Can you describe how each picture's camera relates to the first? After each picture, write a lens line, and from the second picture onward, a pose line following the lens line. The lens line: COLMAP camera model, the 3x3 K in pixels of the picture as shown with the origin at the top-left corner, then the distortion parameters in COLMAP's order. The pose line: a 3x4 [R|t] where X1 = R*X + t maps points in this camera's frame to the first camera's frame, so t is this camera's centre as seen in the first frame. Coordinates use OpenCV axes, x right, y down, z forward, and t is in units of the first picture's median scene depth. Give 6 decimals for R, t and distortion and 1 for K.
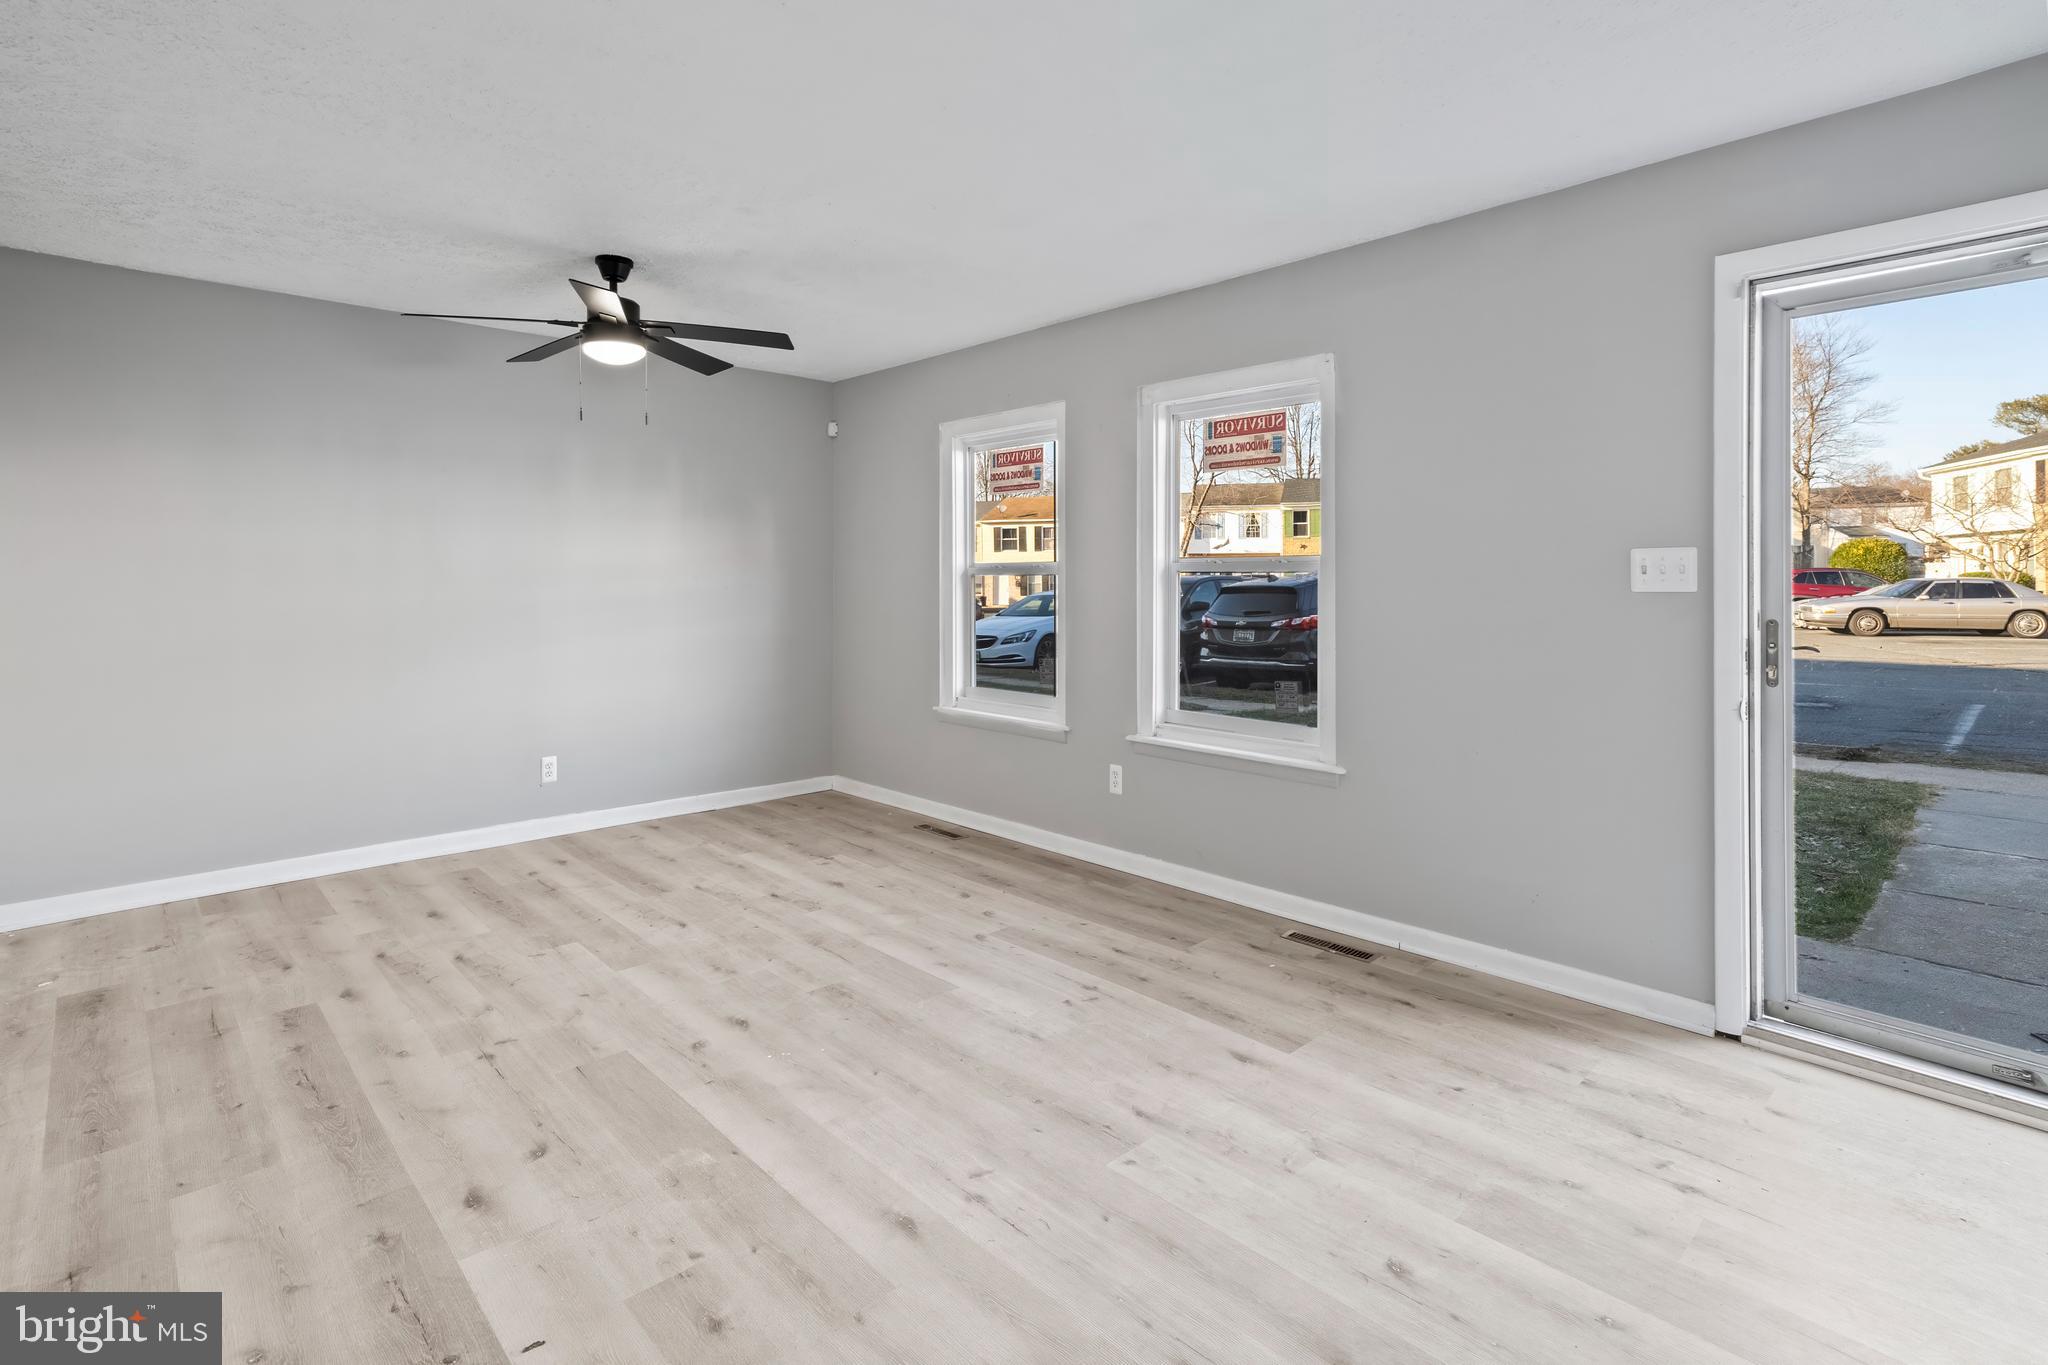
lens RADIAL K [[992.7, 0, 1033.0], [0, 992.7, 550.3], [0, 0, 1]] dist [-0.010056, 0.011065]
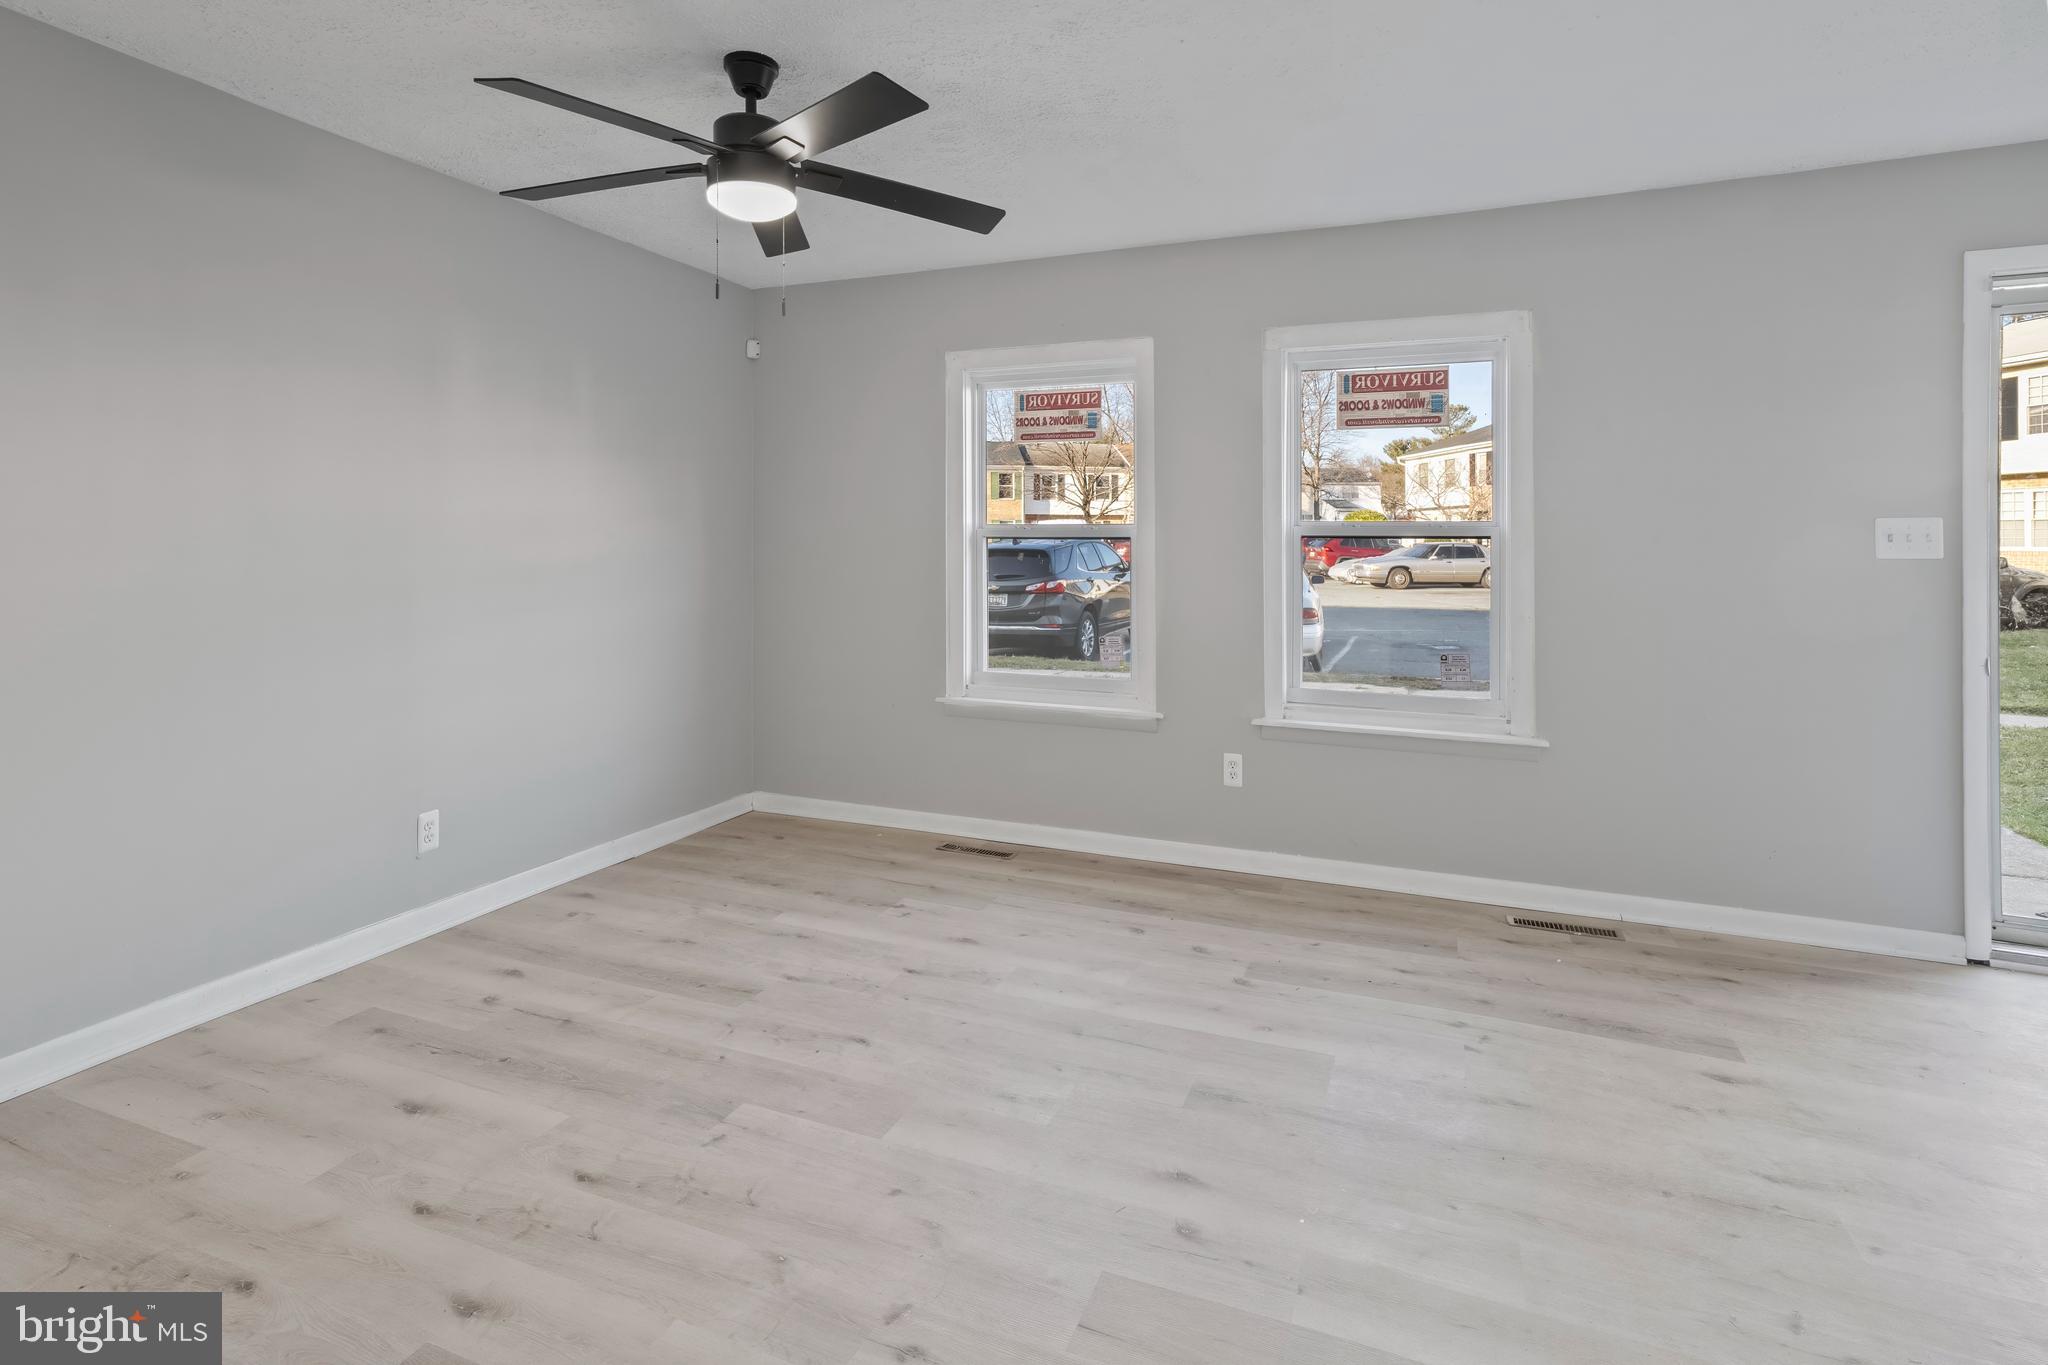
lens RADIAL K [[992.7, 0, 1033.0], [0, 992.7, 550.3], [0, 0, 1]] dist [-0.010056, 0.011065]
pose [[0.909625, 0.000971, 0.415429, -0.446200], [-0.017612, 0.999188, 0.036228, 0.004146], [-0.415057, -0.040270, 0.908904, 0.273704]]
